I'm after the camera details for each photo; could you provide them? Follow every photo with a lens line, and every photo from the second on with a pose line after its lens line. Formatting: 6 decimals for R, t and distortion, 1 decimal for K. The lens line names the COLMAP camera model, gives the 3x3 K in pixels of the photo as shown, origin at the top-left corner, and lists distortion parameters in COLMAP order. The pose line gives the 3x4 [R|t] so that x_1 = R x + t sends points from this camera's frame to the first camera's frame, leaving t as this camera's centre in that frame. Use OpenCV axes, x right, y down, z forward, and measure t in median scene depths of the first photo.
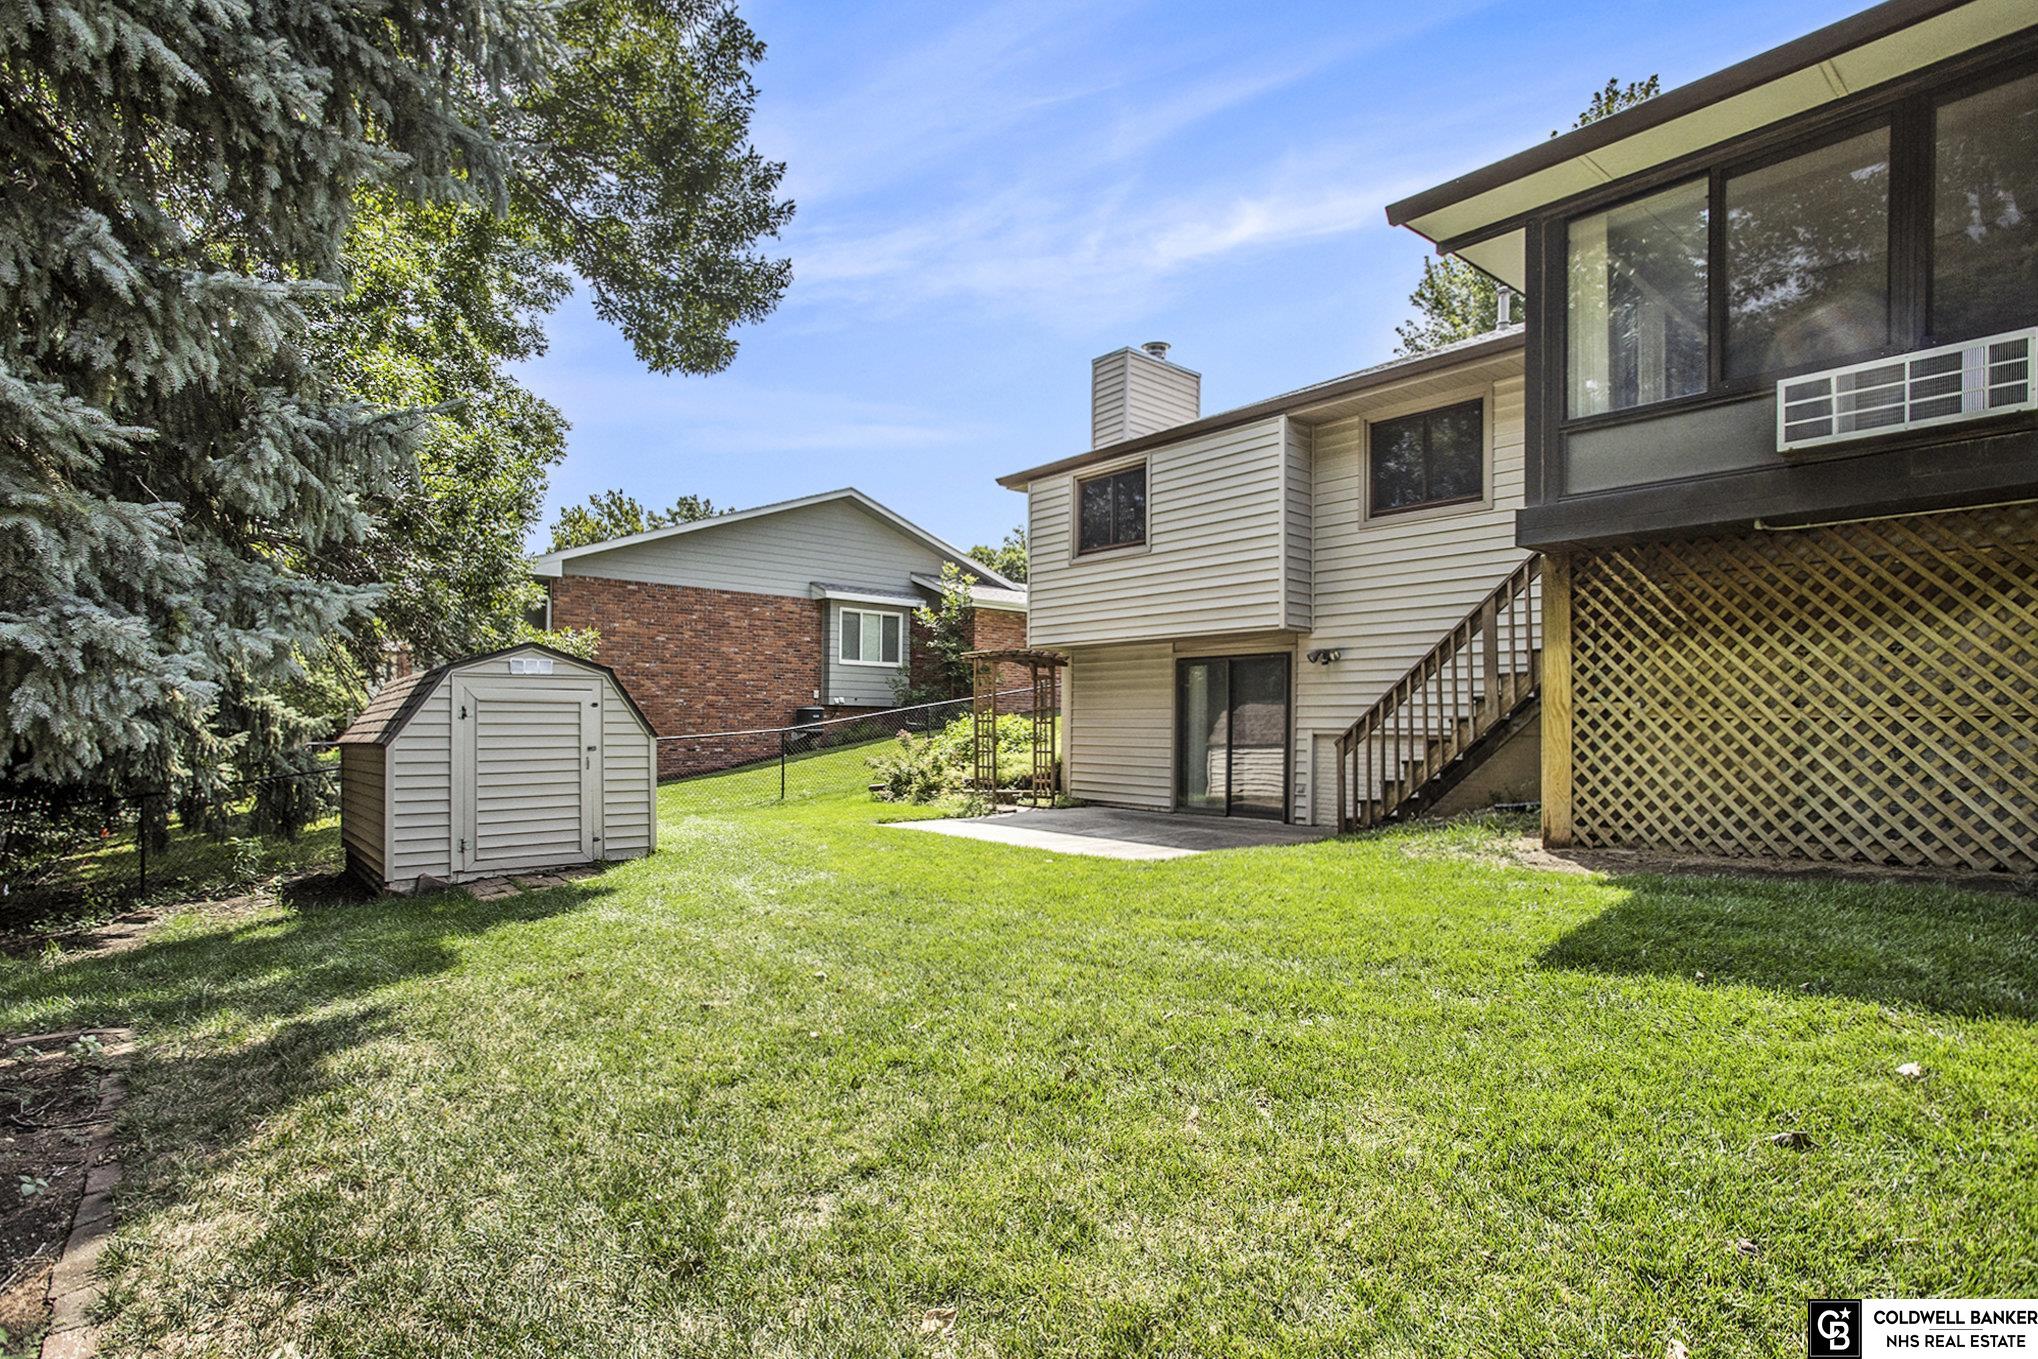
lens RADIAL K [[1050.6, 0, 1016.4], [0, 1050.6, 703.3], [0, 0, 1]] dist [0.000240, -0.000109]
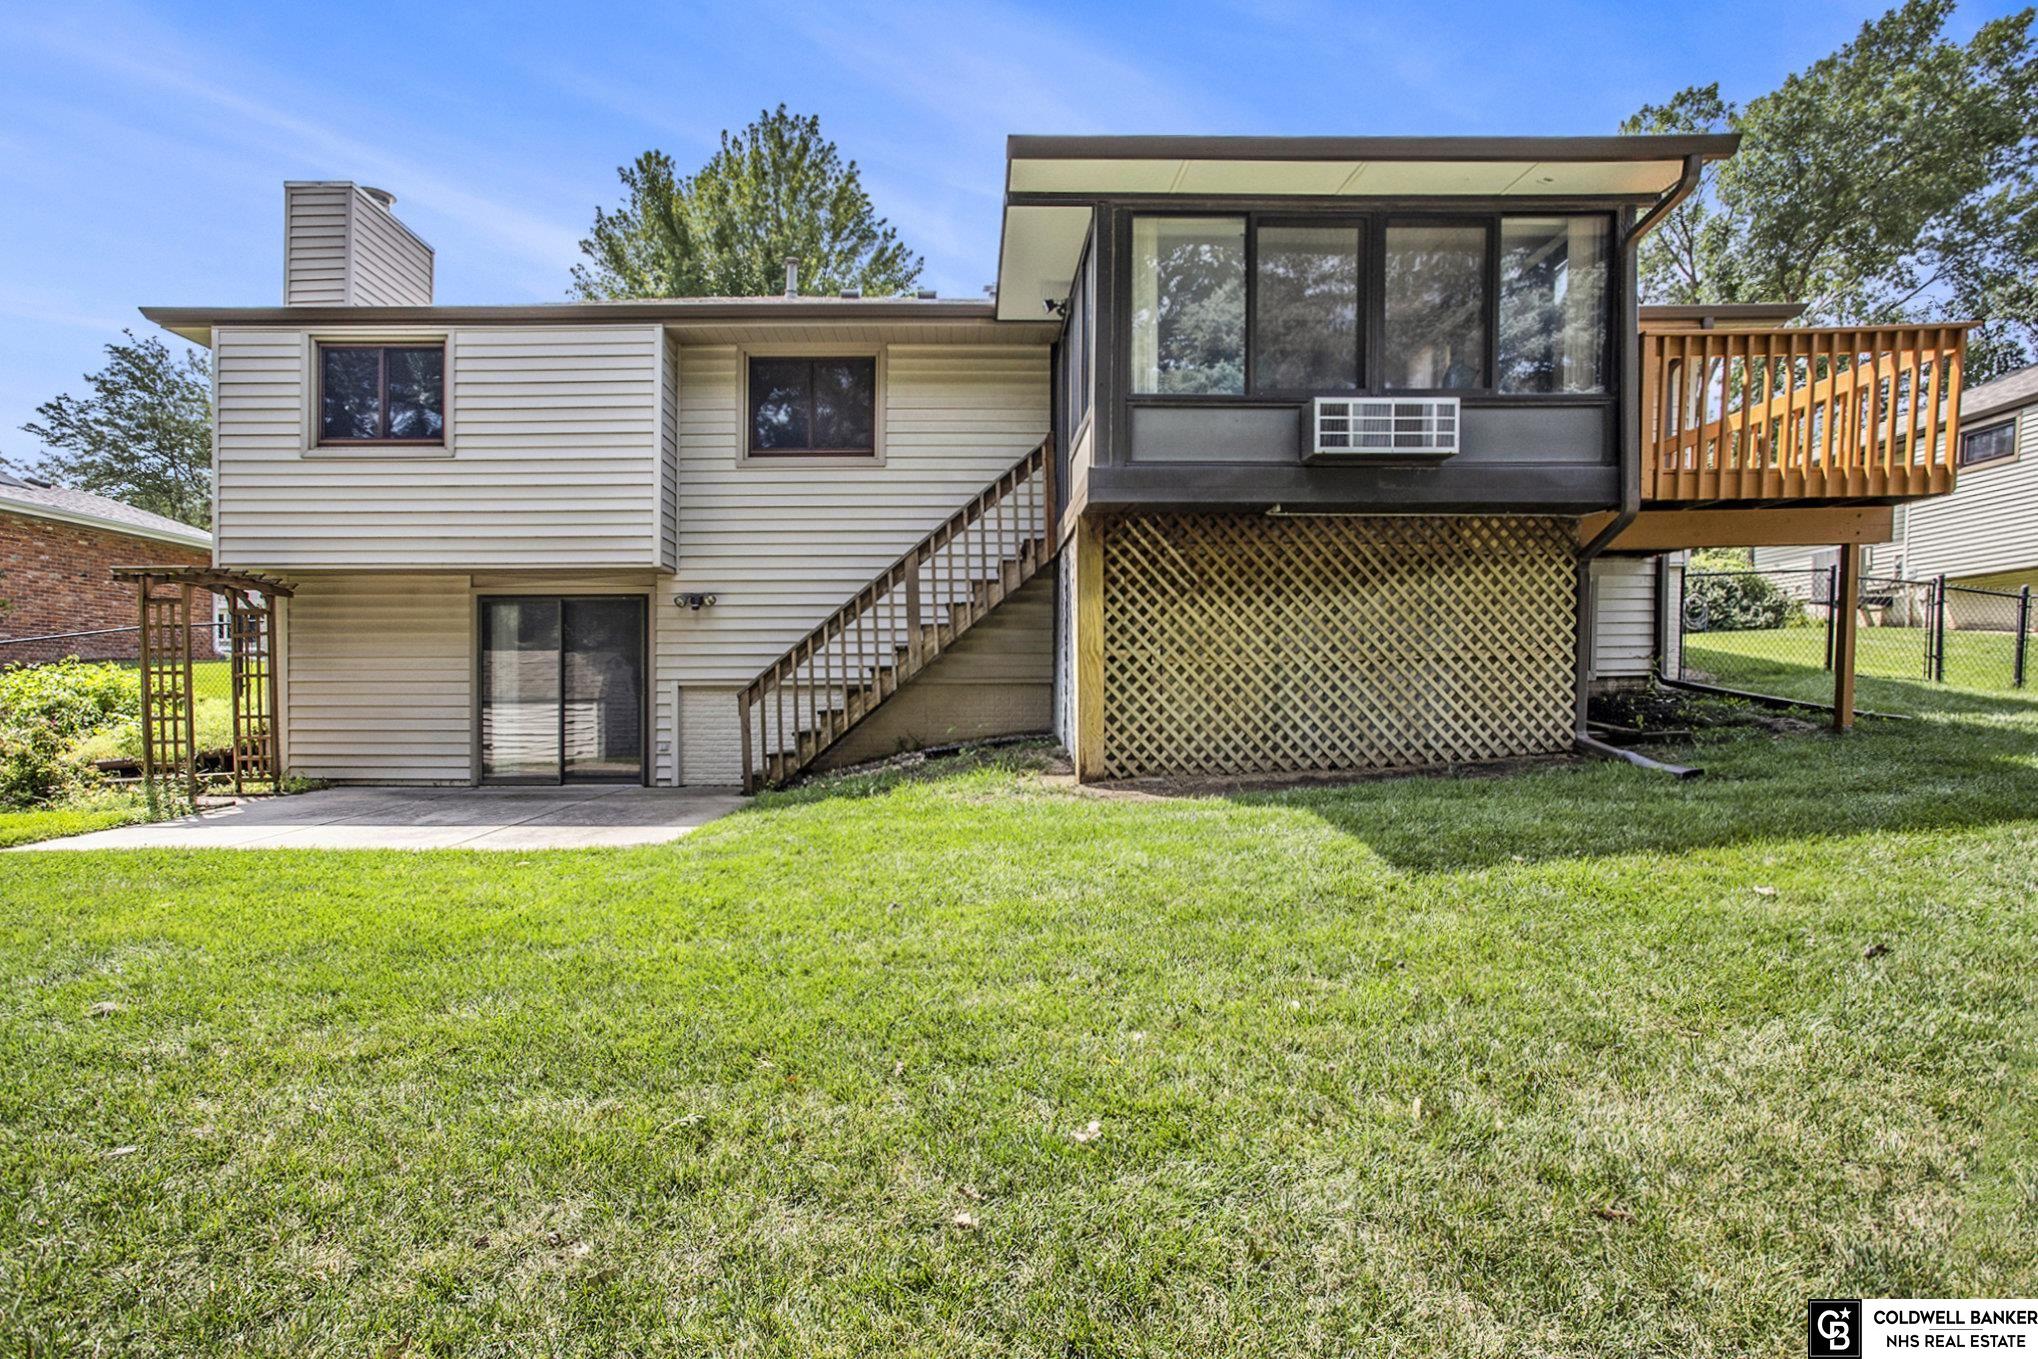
lens RADIAL K [[1005.9, 0, 1079.1], [0, 1005.9, 671.3], [0, 0, 1]] dist [-0.051325, 0.035956]
pose [[0.625747, -0.006577, 0.779999, -0.327555], [-0.003026, 0.999936, 0.010859, 0.011189], [-0.780021, -0.009155, 0.625687, 0.371559]]
